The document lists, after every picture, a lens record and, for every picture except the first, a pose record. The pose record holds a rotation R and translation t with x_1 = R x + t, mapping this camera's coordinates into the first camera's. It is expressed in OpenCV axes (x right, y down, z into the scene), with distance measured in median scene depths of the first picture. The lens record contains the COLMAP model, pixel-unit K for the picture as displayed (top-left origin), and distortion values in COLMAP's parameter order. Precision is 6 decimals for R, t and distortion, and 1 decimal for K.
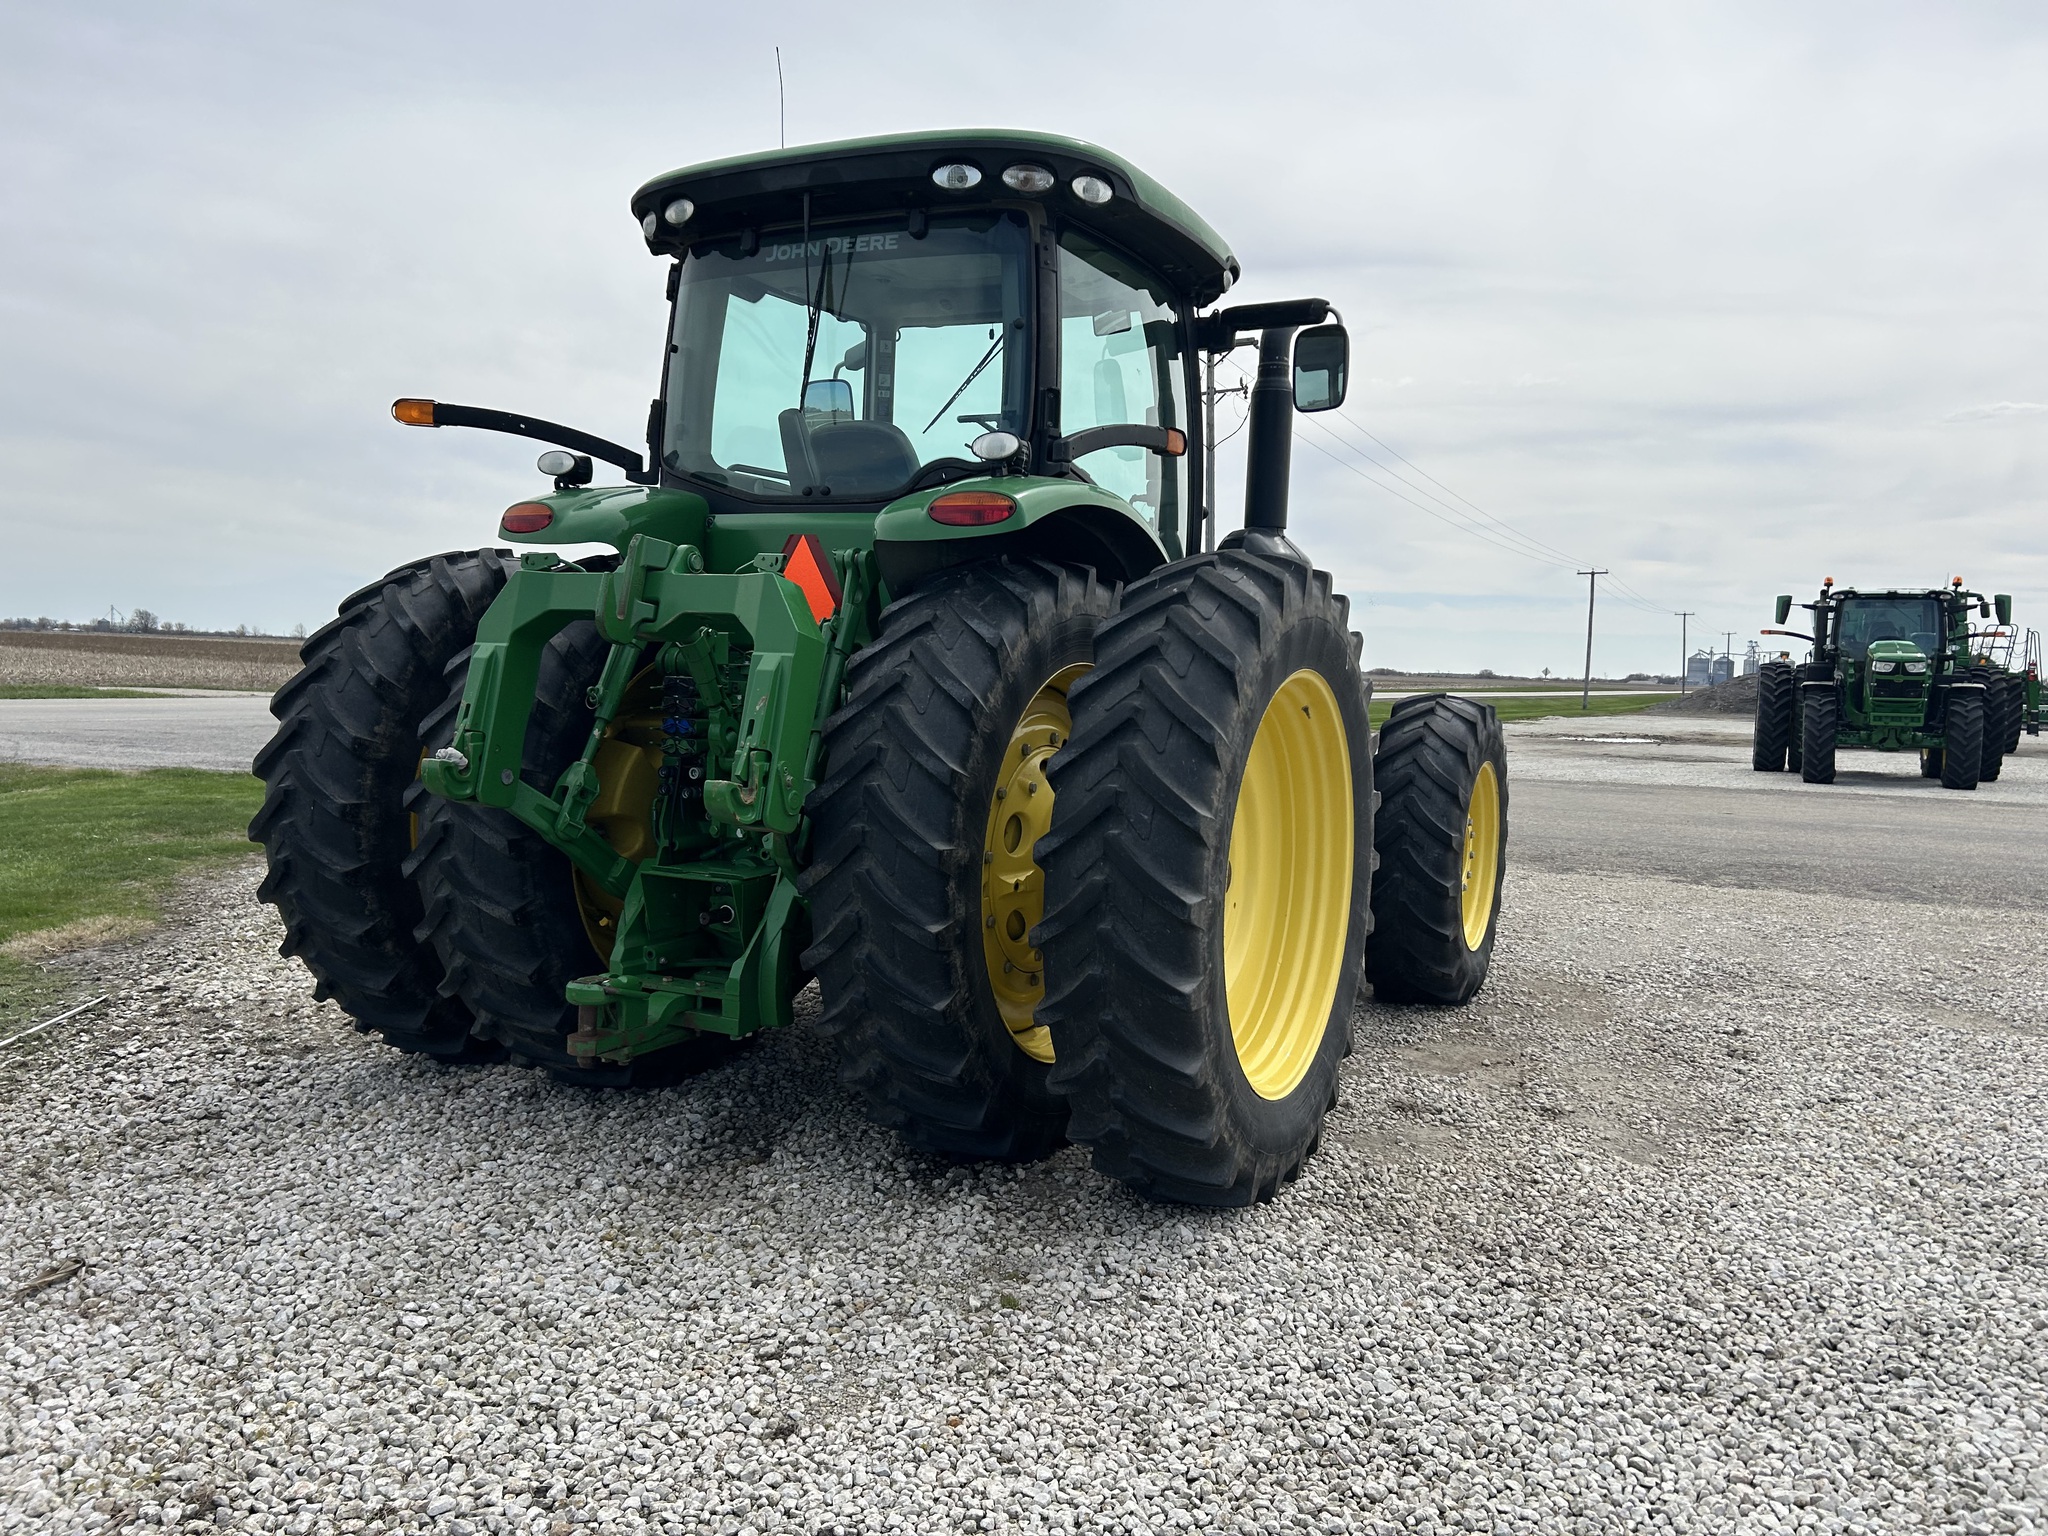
lens RADIAL K [[1562.8, 0, 1029.5], [0, 1562.8, 767.1], [0, 0, 1]] dist [0.047380, -0.045956]
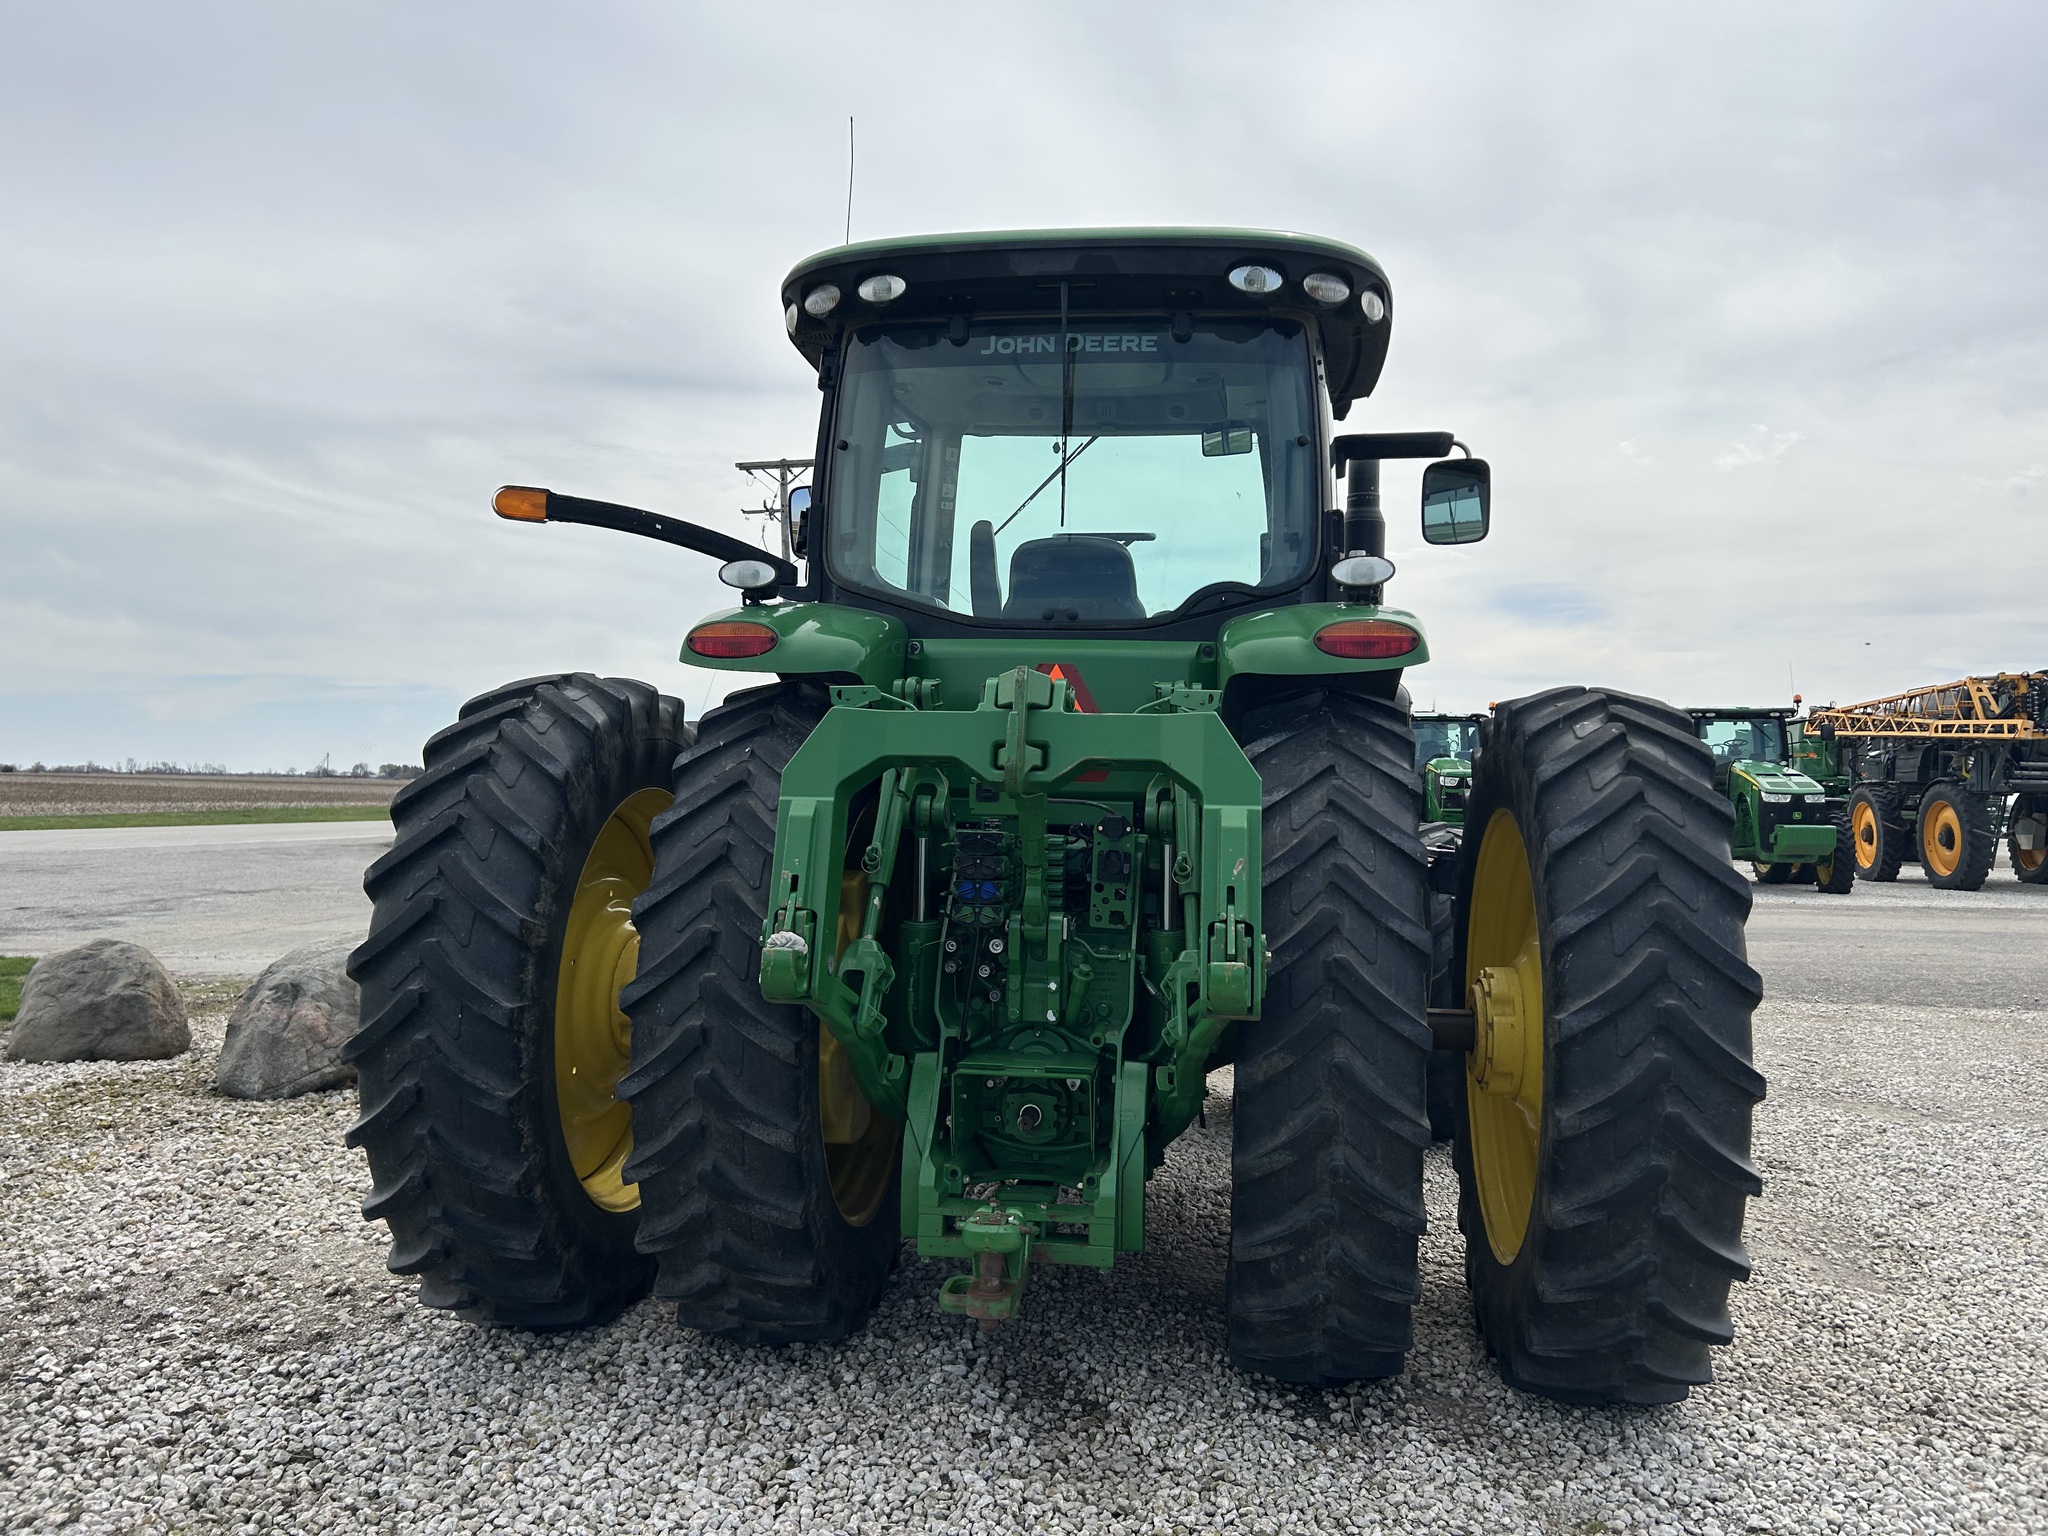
lens RADIAL K [[1562.8, 0, 1071.1], [0, 1562.8, 762.0], [0, 0, 1]] dist [0.047380, -0.045956]
pose [[0.945801, -0.007218, 0.324667, -0.431786], [0.032127, 0.996928, -0.071428, -0.032694], [-0.323154, 0.077987, 0.943128, 0.188733]]
